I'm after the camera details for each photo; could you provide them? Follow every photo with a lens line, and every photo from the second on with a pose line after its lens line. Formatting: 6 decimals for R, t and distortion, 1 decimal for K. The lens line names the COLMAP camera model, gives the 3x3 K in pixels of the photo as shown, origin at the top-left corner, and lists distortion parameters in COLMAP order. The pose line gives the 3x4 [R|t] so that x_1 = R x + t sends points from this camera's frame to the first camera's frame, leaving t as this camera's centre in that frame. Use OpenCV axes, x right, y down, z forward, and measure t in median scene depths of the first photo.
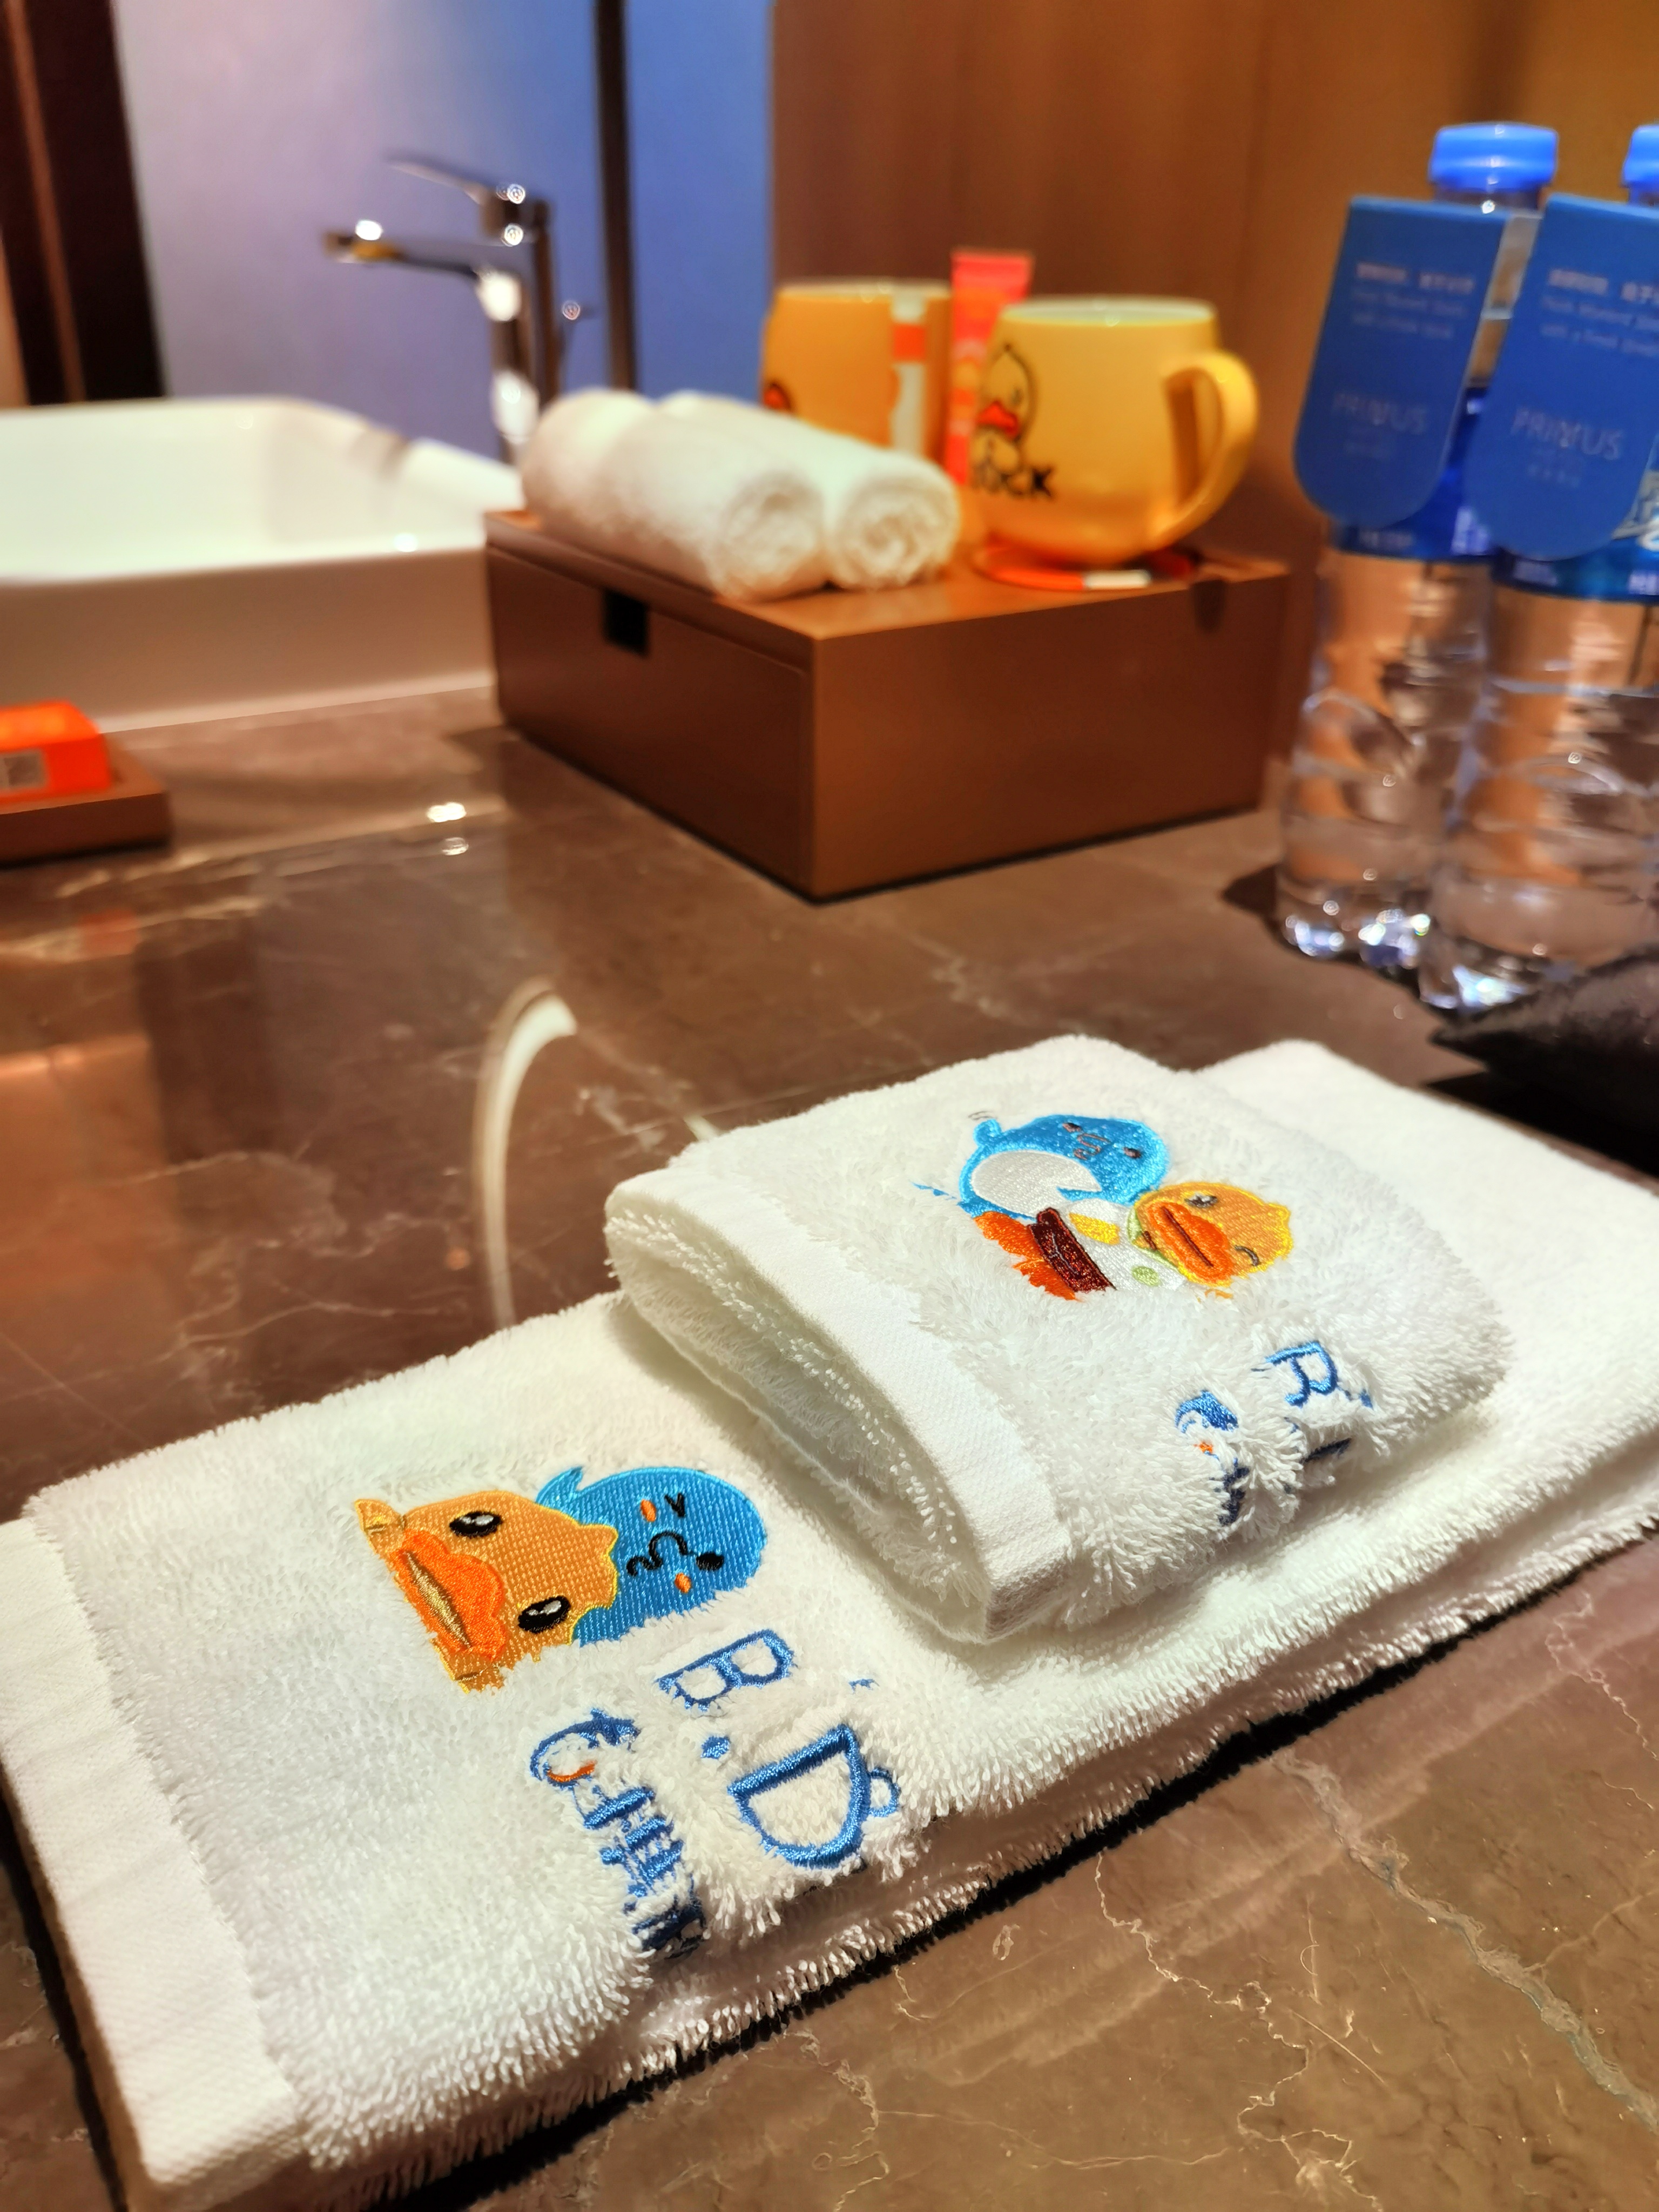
lens RADIAL K [[1710.8, 0, 830.9], [0, 1710.8, 1106.3], [0, 0, 1]] dist [0.006787, 0.003193]
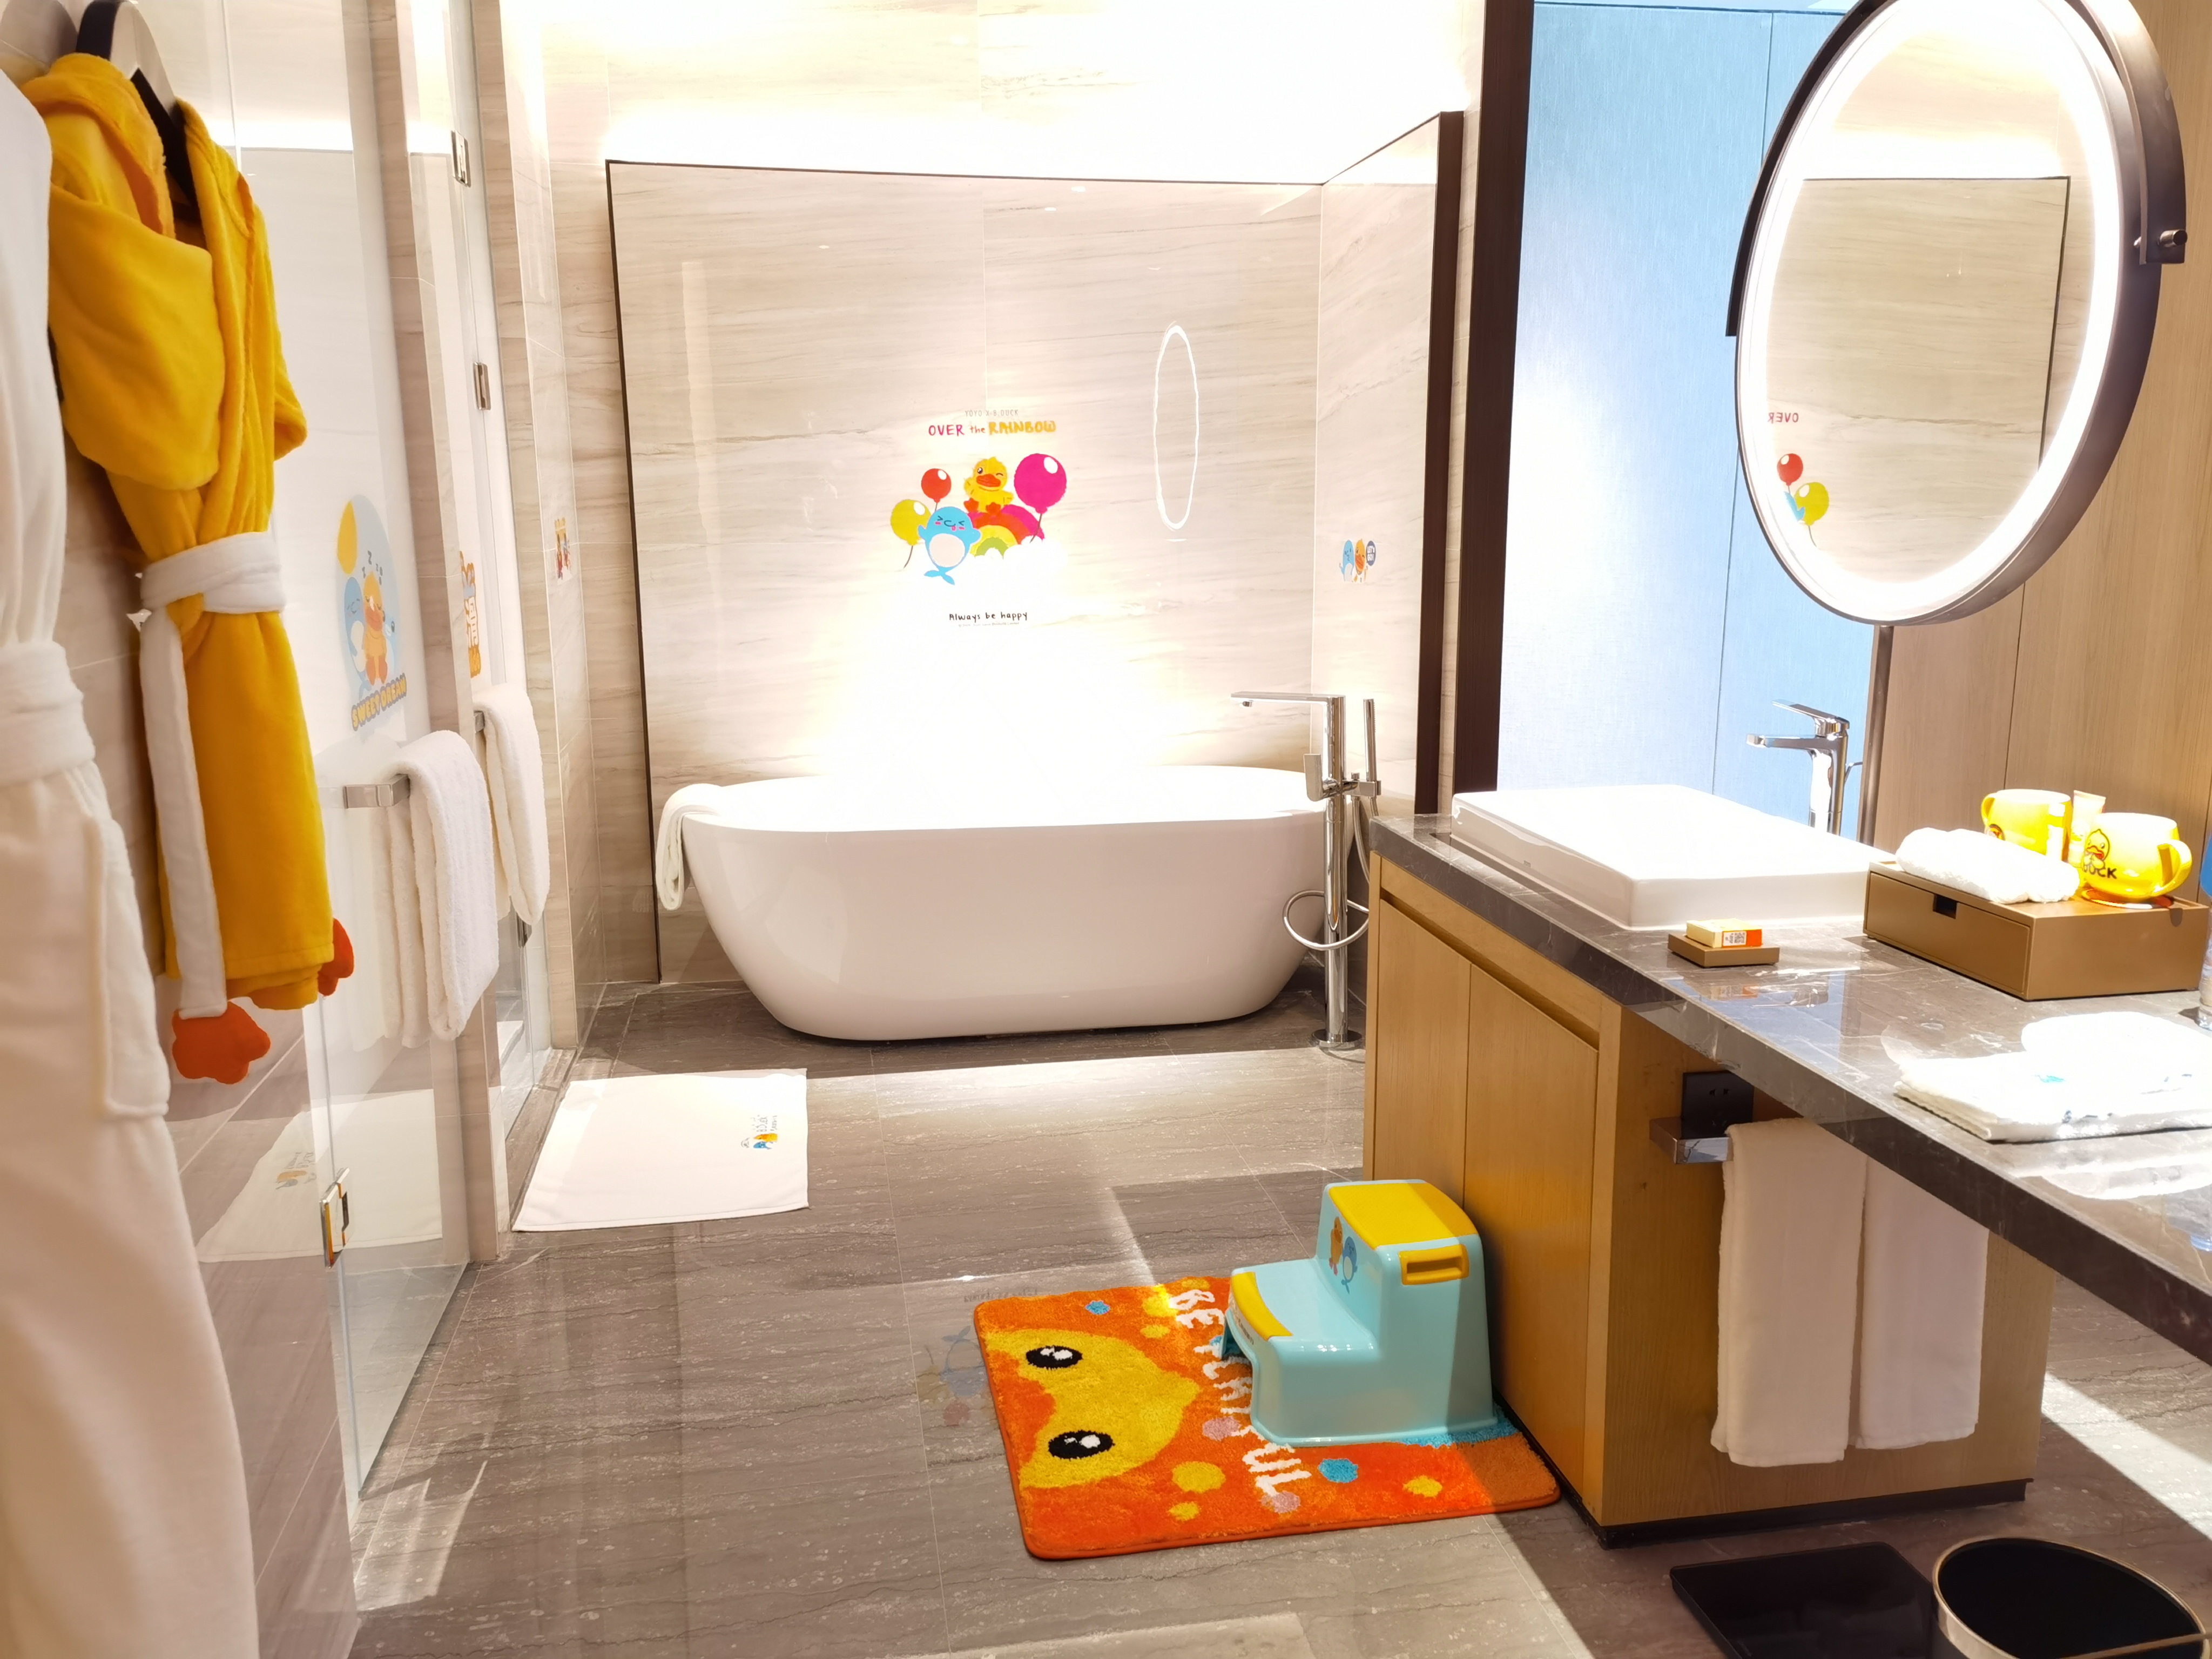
lens RADIAL K [[1710.8, 0, 1104.6], [0, 1710.8, 829.8], [0, 0, 1]] dist [0.006787, 0.003193]
pose [[0.935950, 0.061798, -0.346669, -0.480254], [-0.154297, 0.956911, -0.245996, 0.563248], [0.316529, 0.283730, 0.905156, -2.254875]]
